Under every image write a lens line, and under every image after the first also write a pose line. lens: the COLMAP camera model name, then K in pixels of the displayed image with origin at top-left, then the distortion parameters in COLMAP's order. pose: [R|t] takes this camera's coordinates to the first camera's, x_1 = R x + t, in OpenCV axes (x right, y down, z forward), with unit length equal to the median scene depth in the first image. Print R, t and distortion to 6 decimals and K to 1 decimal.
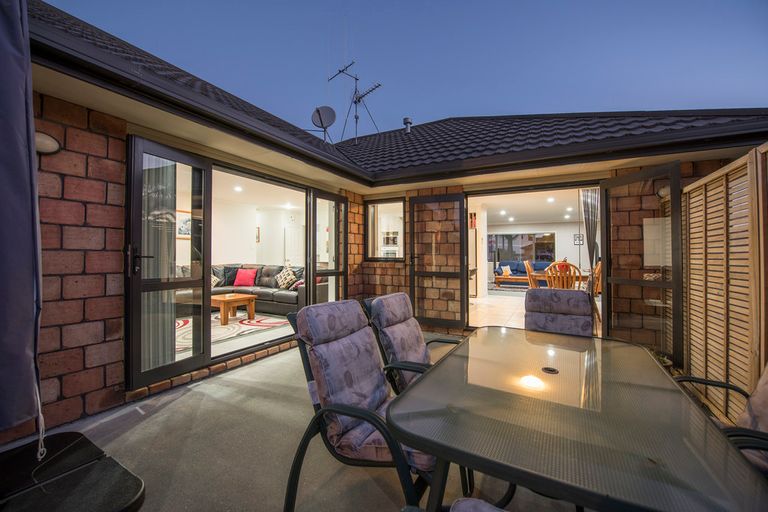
lens RADIAL K [[309.8, 0, 387.0], [0, 309.8, 254.6], [0, 0, 1]] dist [-0.001024, -0.000269]
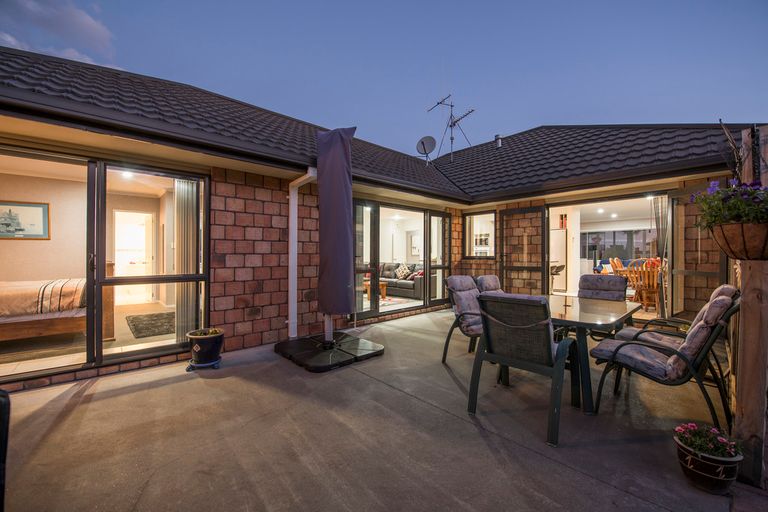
lens RADIAL K [[305.1, 0, 364.3], [0, 305.1, 266.4], [0, 0, 1]] dist [-0.000431, -0.000060]
pose [[0.939474, 0.001310, -0.342618, -0.022755], [0.012551, 0.999190, 0.038236, -0.002626], [0.342391, -0.040222, 0.938696, -0.411183]]
